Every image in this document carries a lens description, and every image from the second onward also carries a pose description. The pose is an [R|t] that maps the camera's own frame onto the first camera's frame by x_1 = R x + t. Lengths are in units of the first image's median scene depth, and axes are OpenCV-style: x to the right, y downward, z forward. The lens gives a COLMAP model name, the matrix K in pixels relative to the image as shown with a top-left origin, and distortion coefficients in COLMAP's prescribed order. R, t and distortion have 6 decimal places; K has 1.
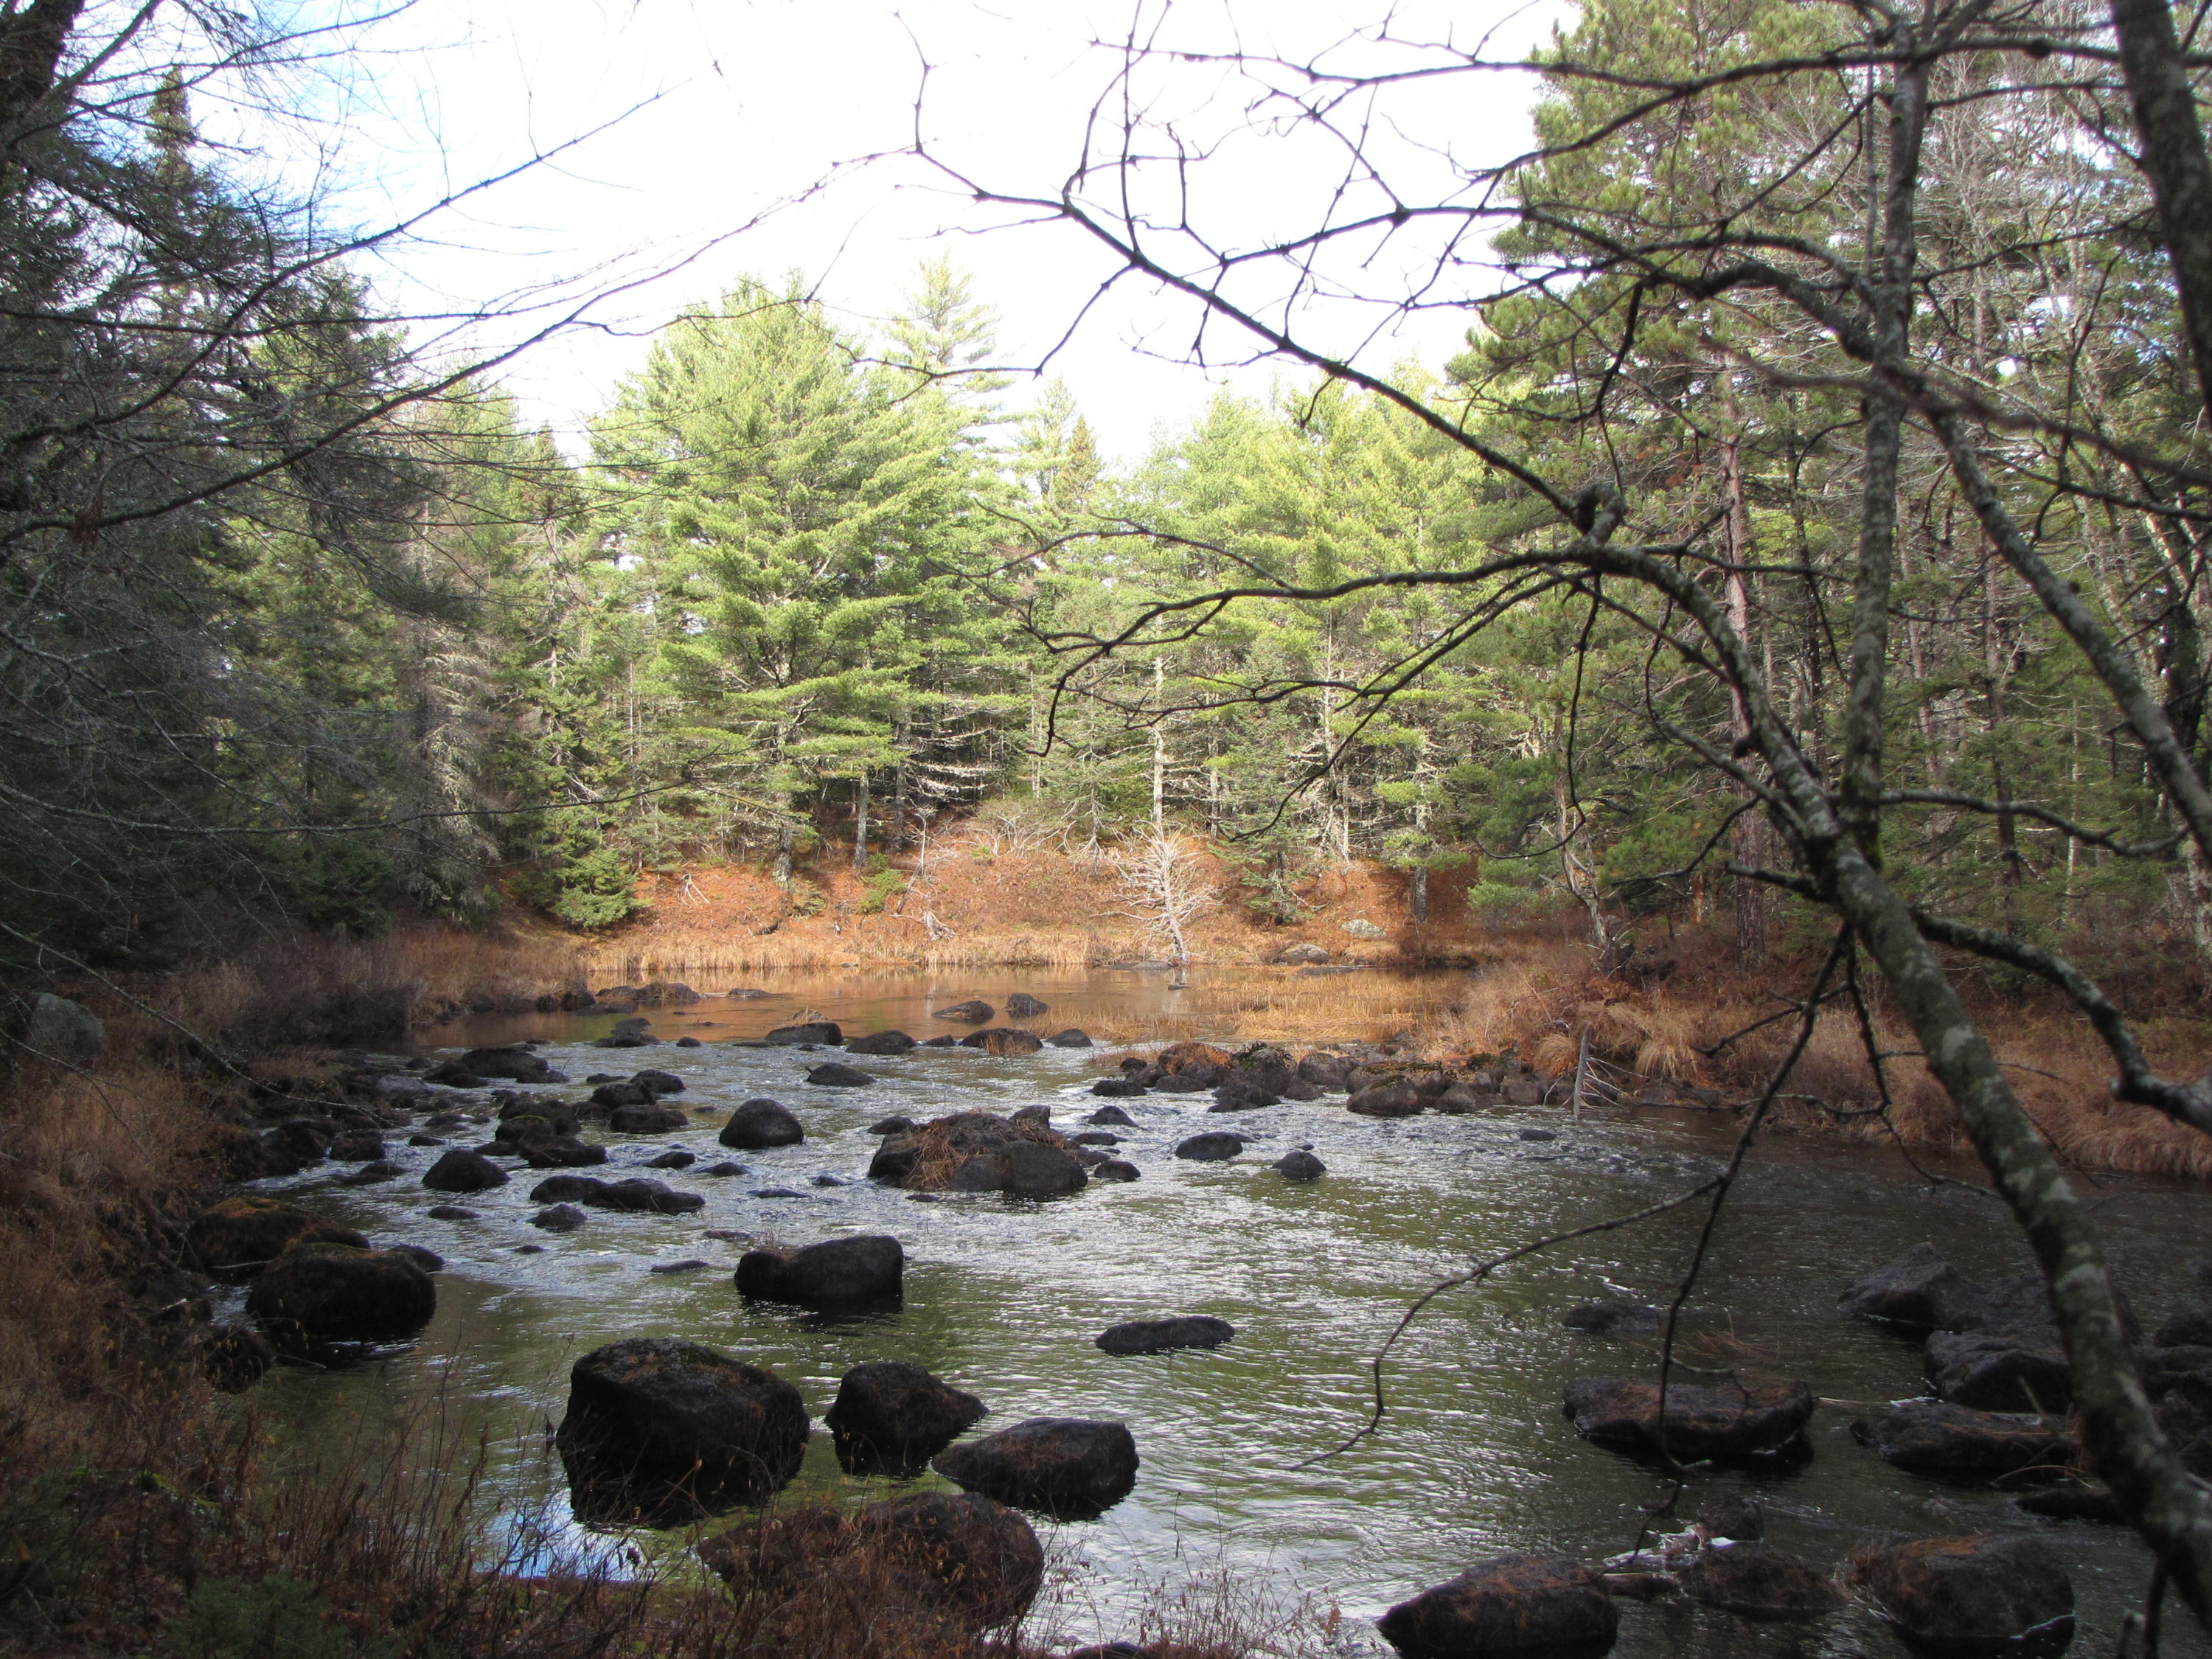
lens RADIAL K [[2482.6, 0, 1100.7], [0, 2482.6, 820.7], [0, 0, 1]] dist [-0.083716, 0.000000]
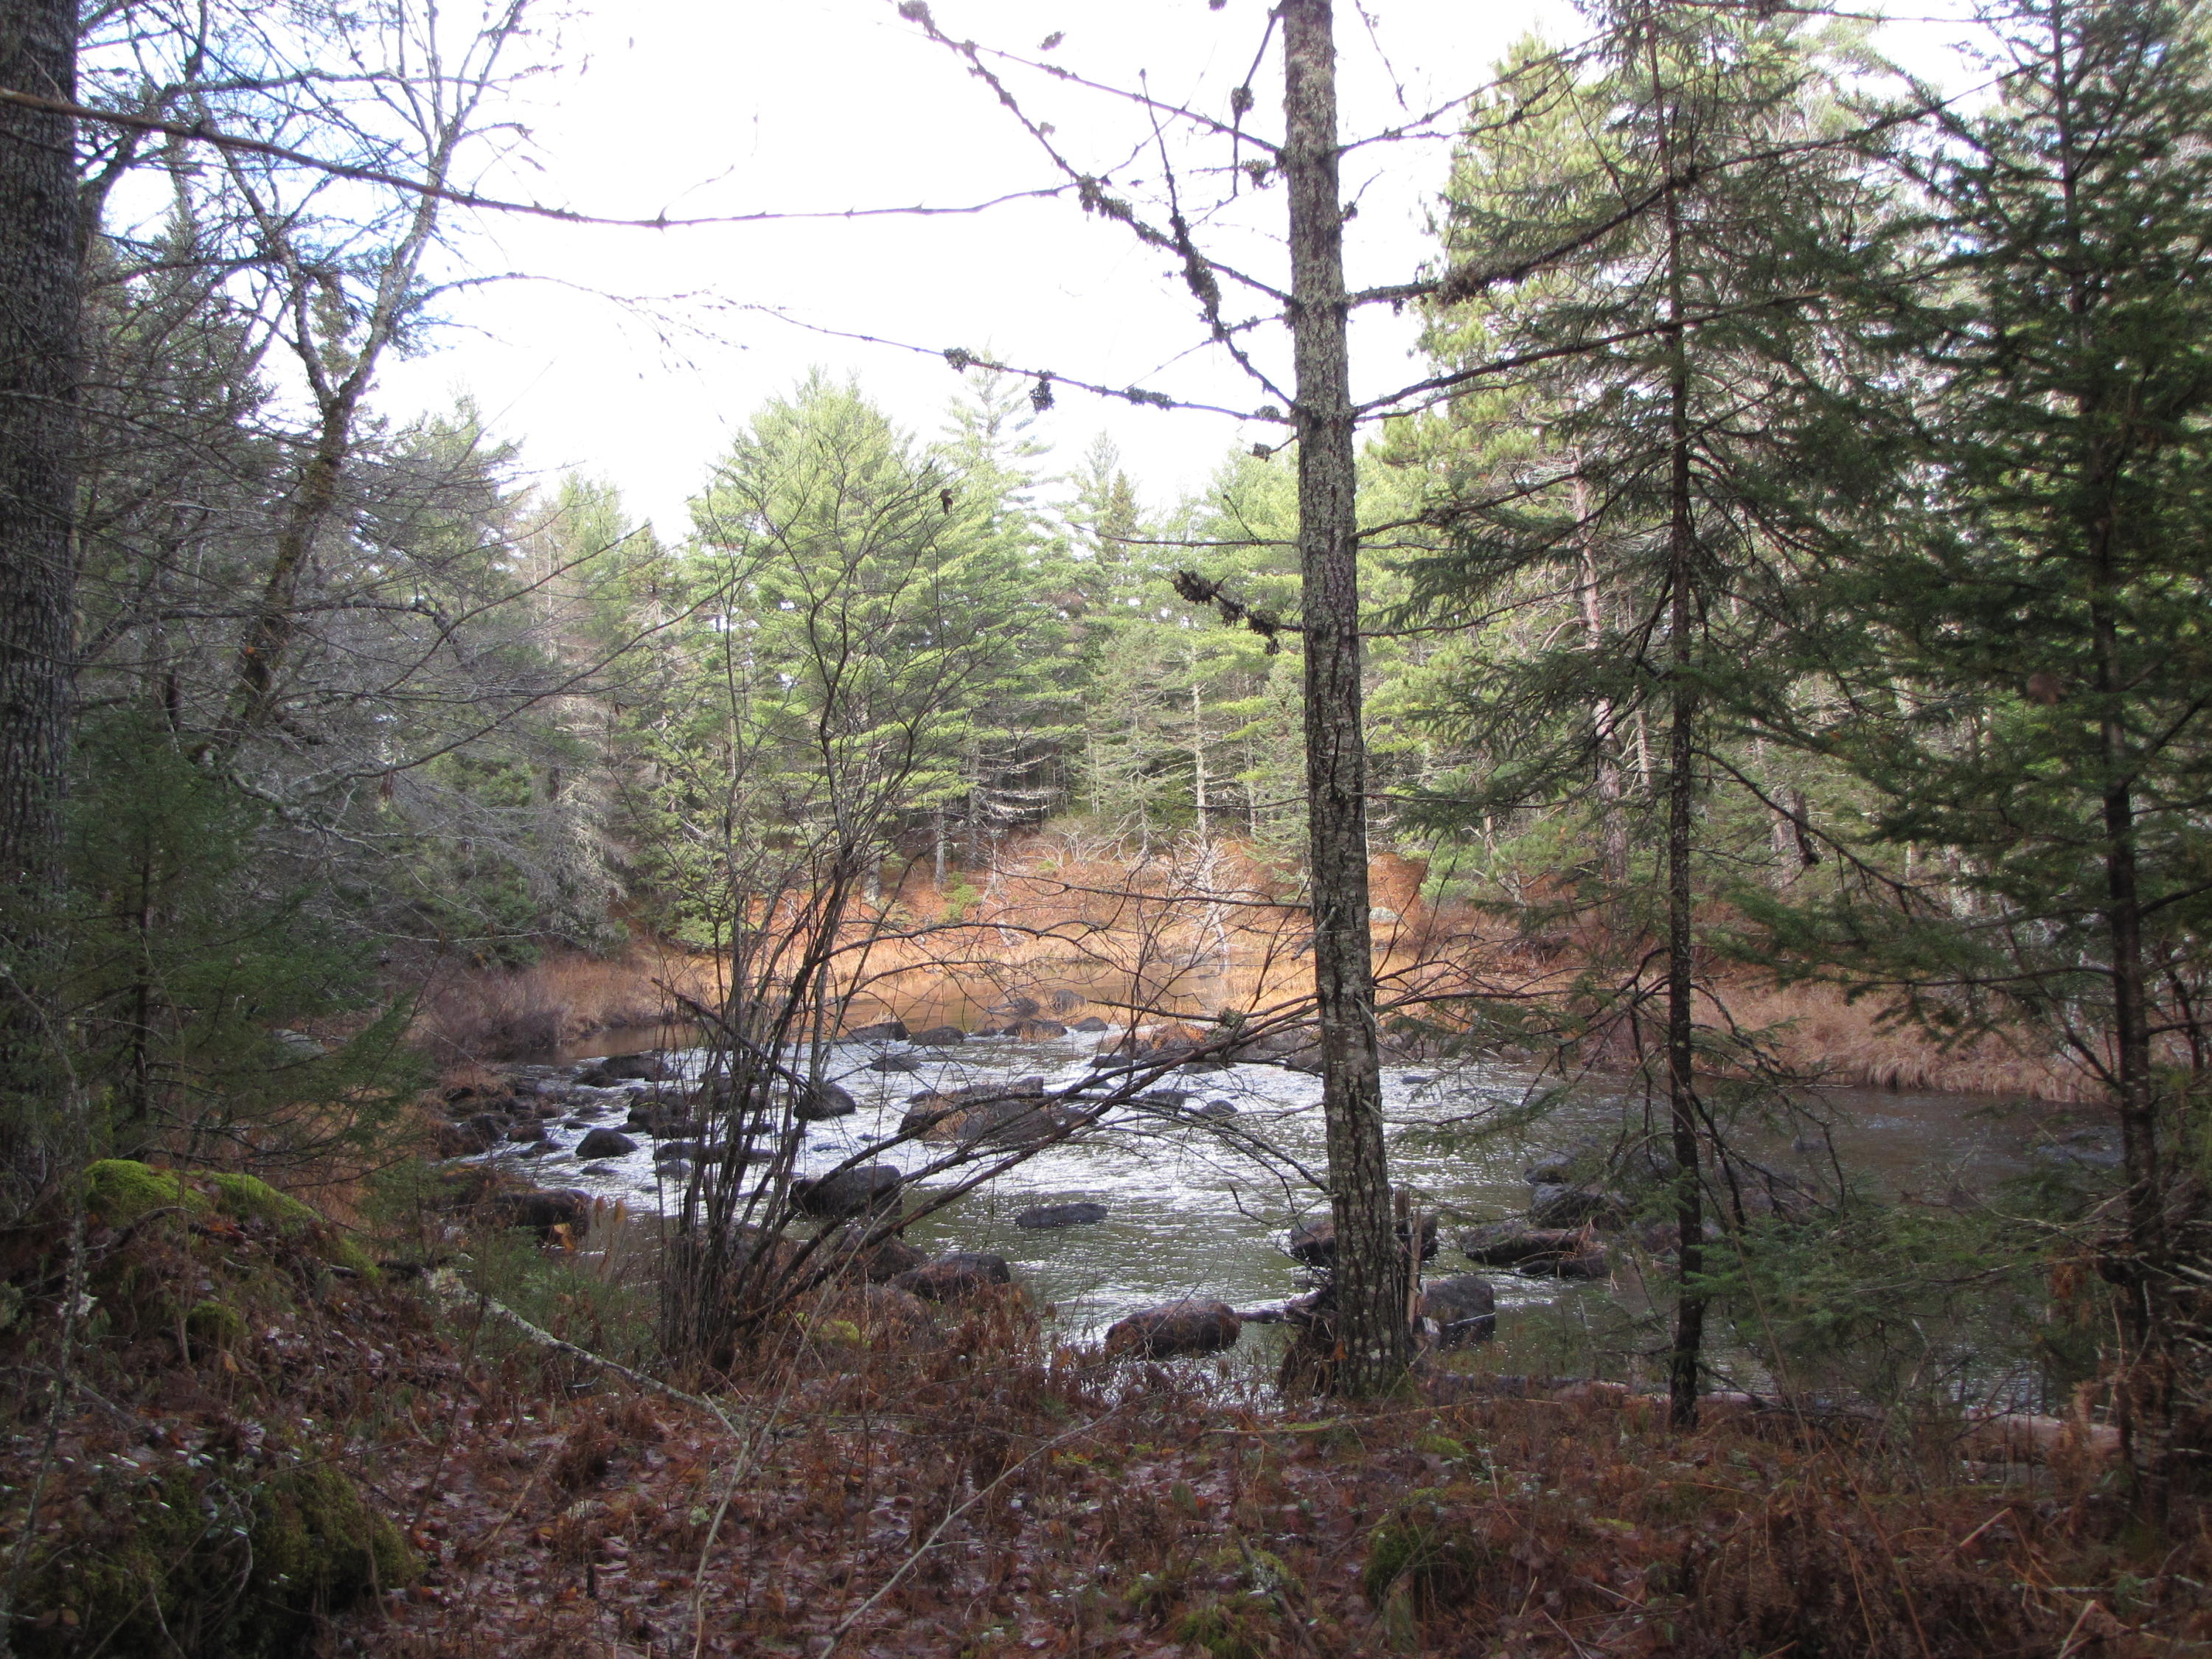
lens RADIAL K [[2366.1, 0, 1091.3], [0, 2366.1, 818.4], [0, 0, 1]] dist [-0.097470, 0.000000]
pose [[0.997443, -0.055113, -0.045498, 0.025361], [0.055110, 0.998479, -0.001333, -0.006849], [0.045503, -0.001178, 0.998964, -0.091847]]
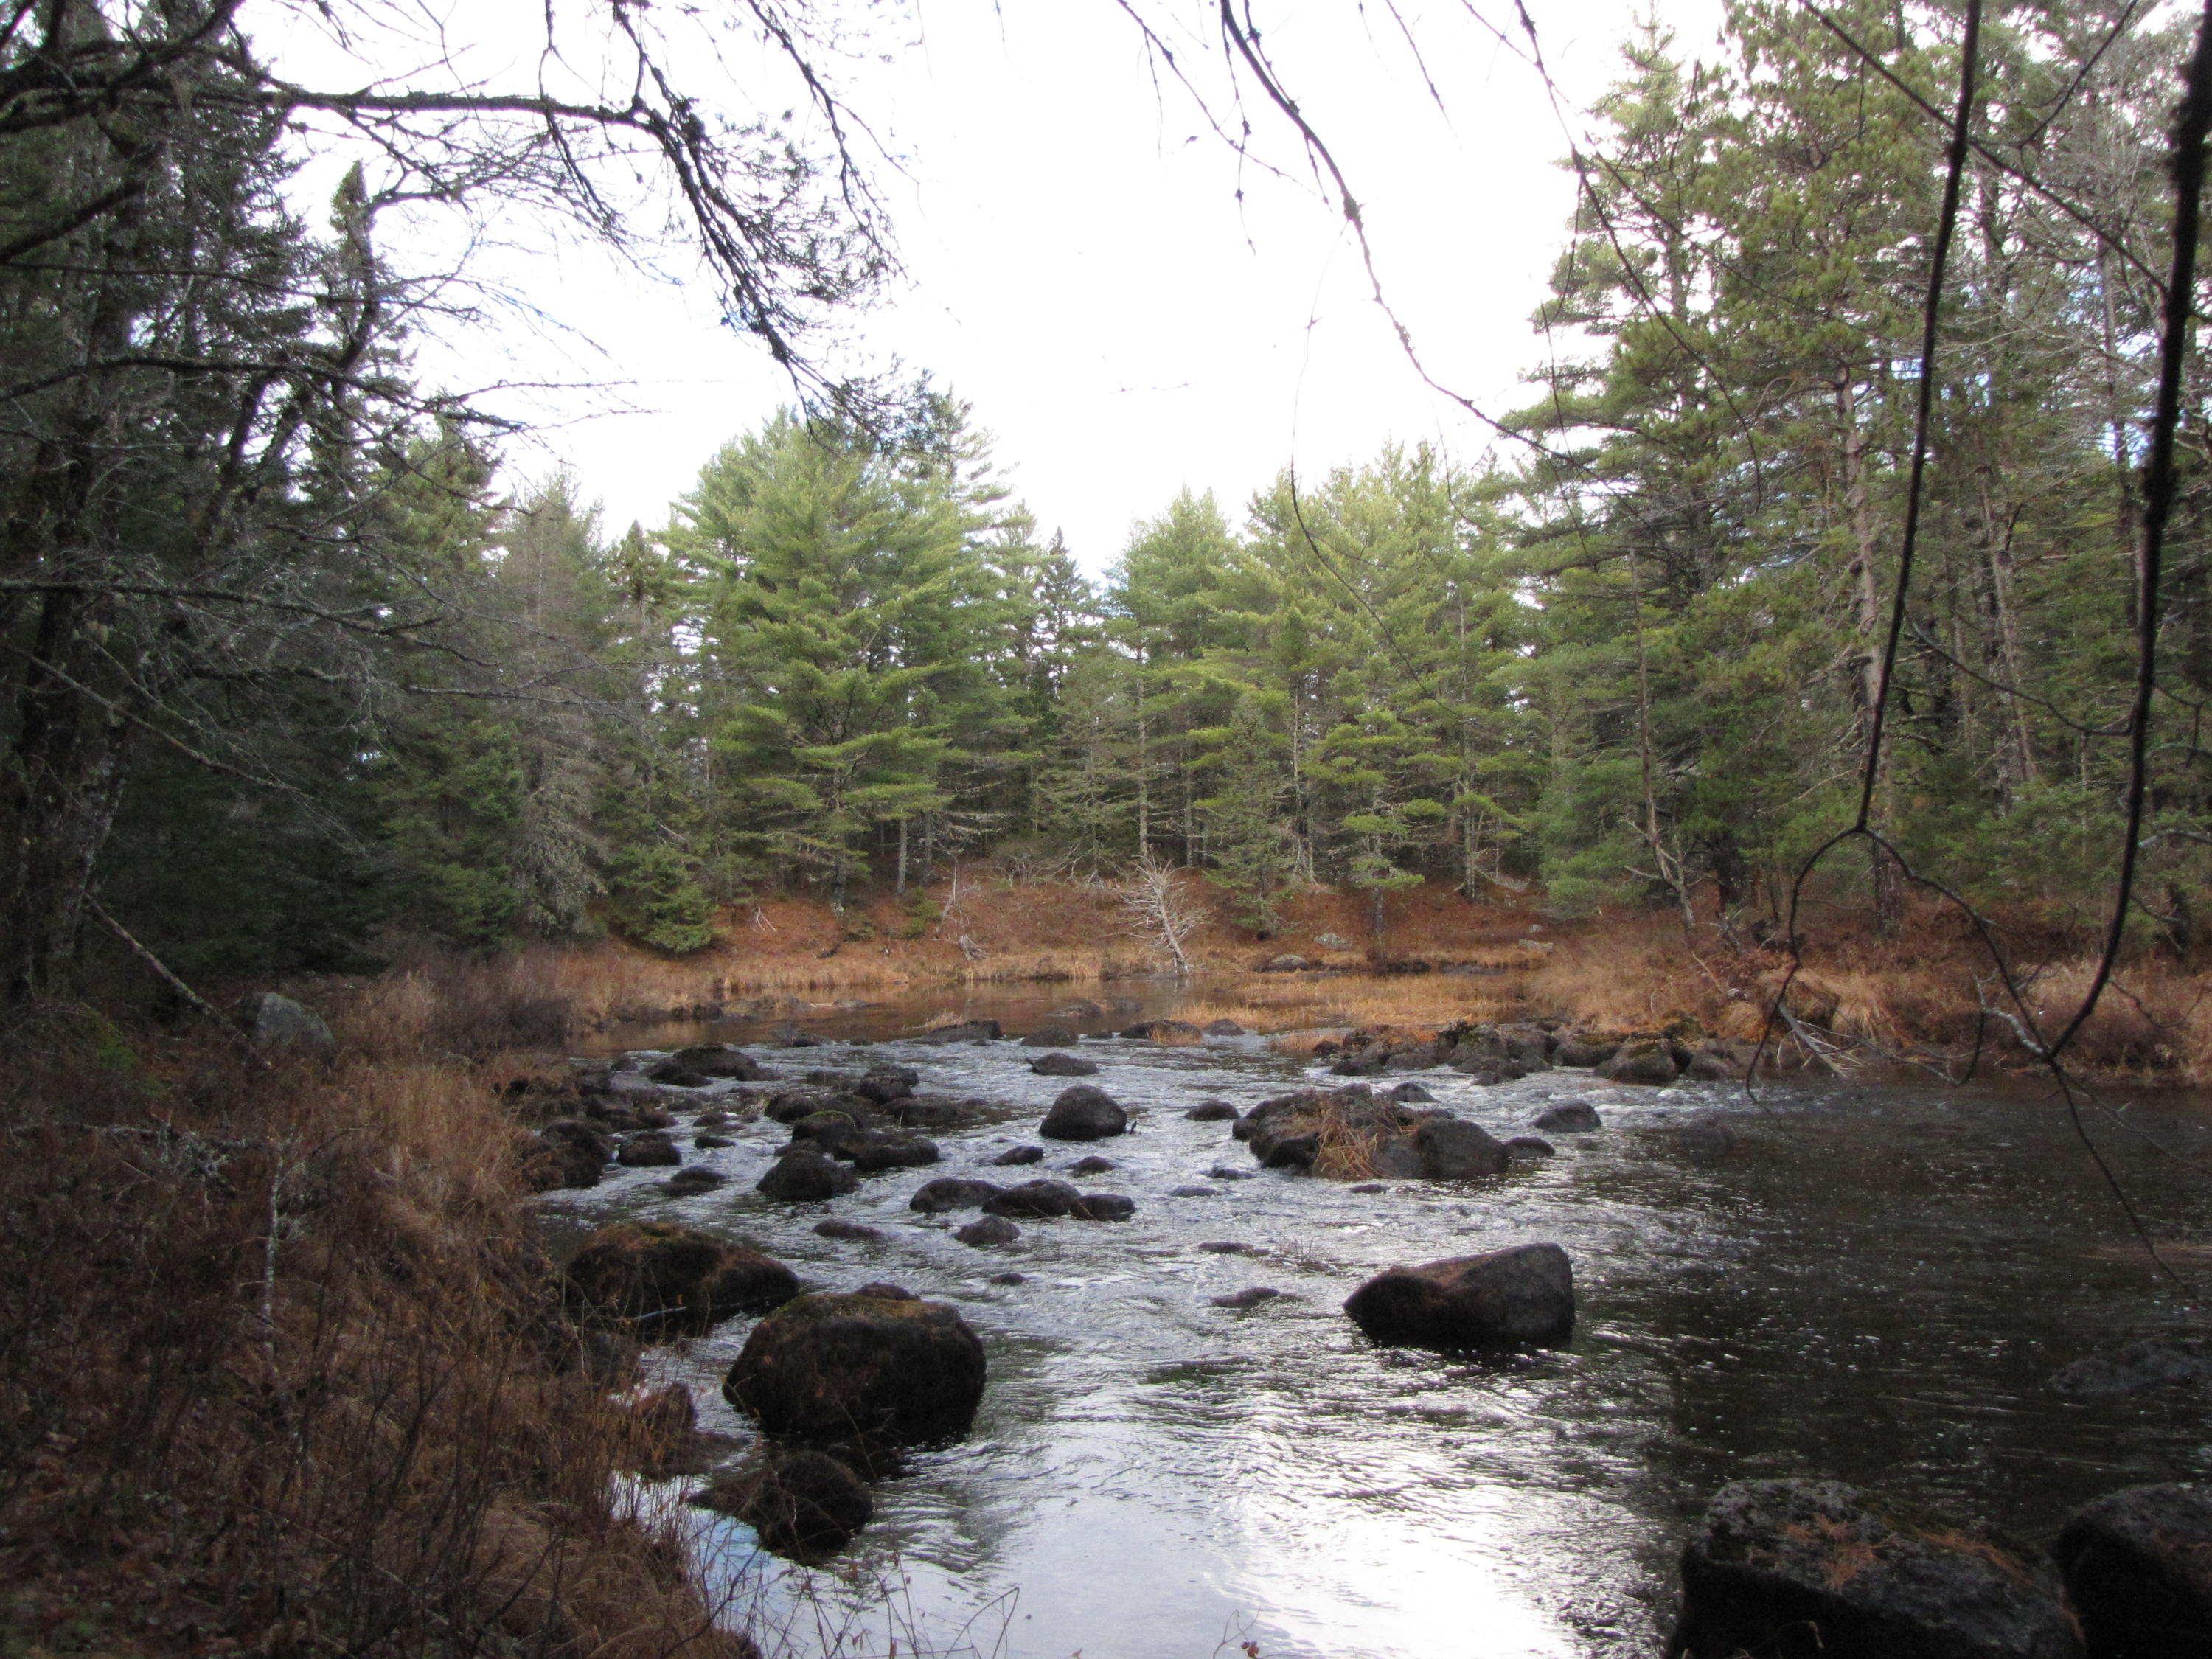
lens RADIAL K [[1915.4, 0, 1133.1], [0, 1915.4, 813.1], [0, 0, 1]] dist [-0.167432, 0.133381]
pose [[0.997022, -0.019504, 0.074612, -0.058671], [0.022154, 0.999147, -0.034853, 0.012844], [-0.073868, 0.036402, 0.996603, 0.101853]]
